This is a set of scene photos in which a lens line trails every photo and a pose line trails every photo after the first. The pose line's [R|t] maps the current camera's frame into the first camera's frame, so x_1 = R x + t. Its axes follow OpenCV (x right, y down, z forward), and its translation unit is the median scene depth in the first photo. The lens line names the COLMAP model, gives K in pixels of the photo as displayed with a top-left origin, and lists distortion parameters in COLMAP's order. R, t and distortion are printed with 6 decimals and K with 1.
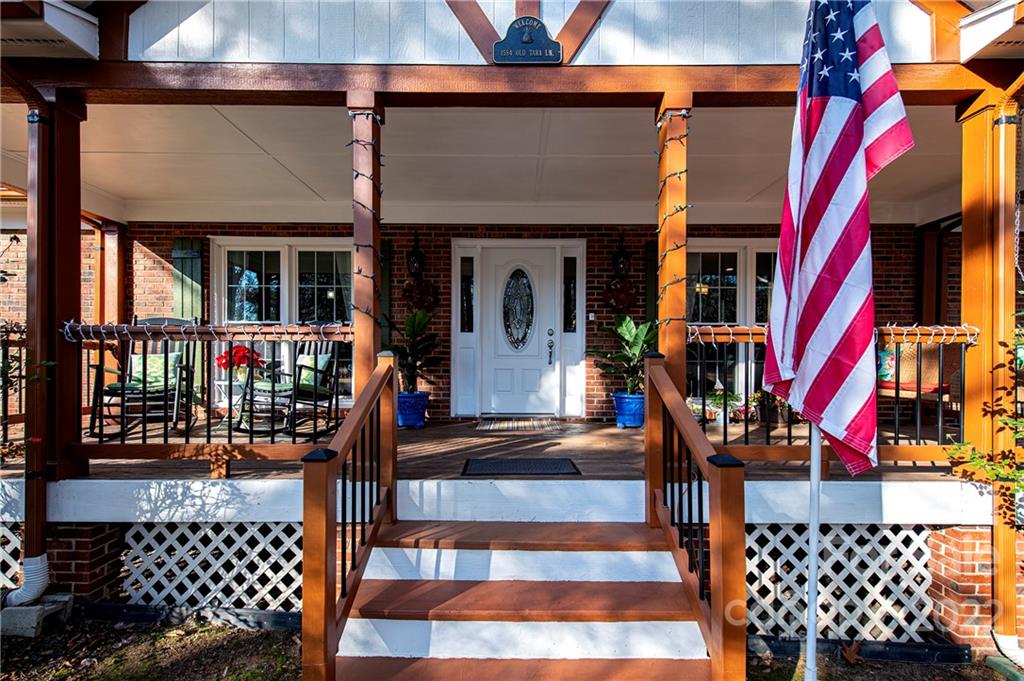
lens RADIAL K [[412.8, 0, 514.9], [0, 412.8, 331.9], [0, 0, 1]] dist [-0.000634, -0.000164]
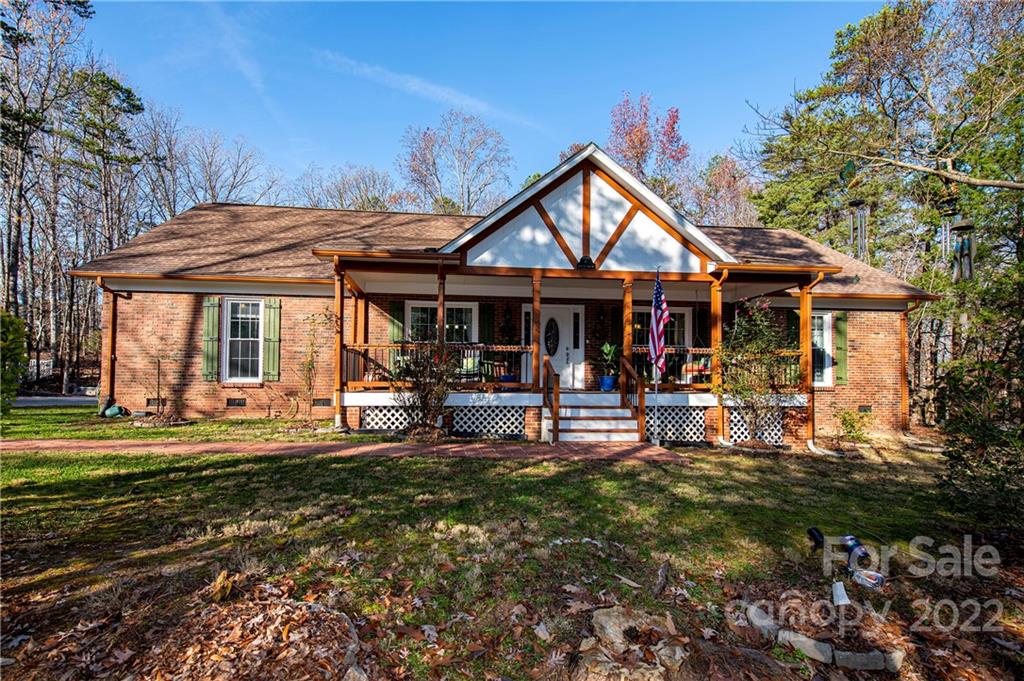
lens RADIAL K [[397.7, 0, 499.5], [0, 397.7, 333.2], [0, 0, 1]] dist [0.019310, -0.000073]
pose [[0.996596, 0.011929, 0.081579, -0.450601], [-0.009130, 0.999360, -0.034594, -0.004645], [-0.081939, 0.033732, 0.996066, -1.051309]]
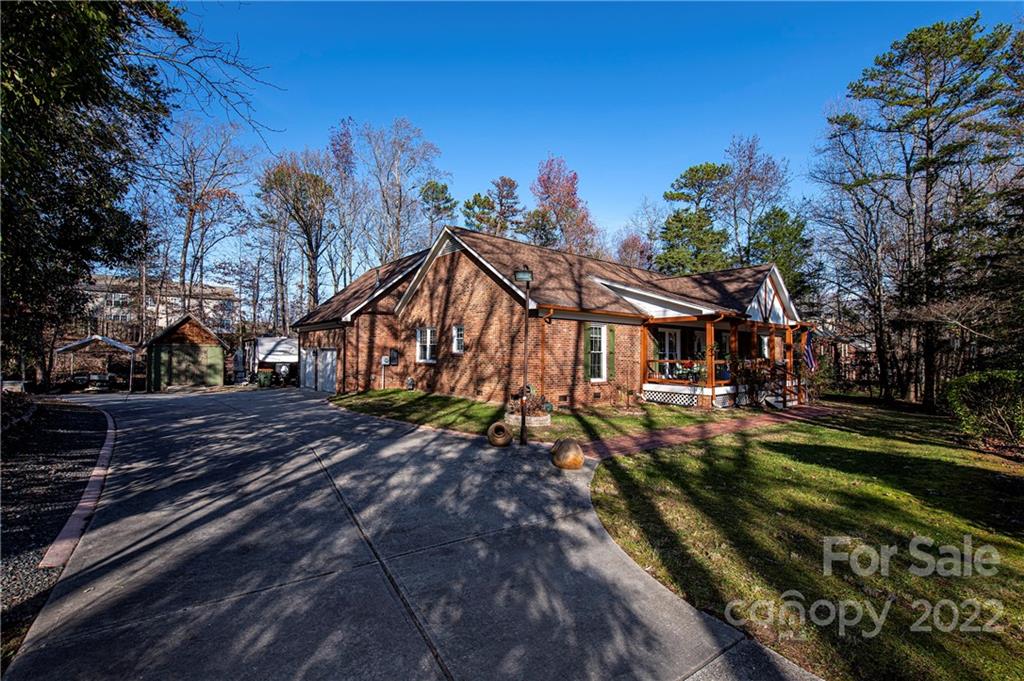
lens RADIAL K [[412.8, 0, 514.9], [0, 412.8, 331.9], [0, 0, 1]] dist [-0.000634, -0.000164]
pose [[0.790994, 0.032746, 0.610947, -3.720471], [-0.039224, 0.999227, -0.002773, -0.143379], [-0.610565, -0.021771, 0.791667, -0.961871]]
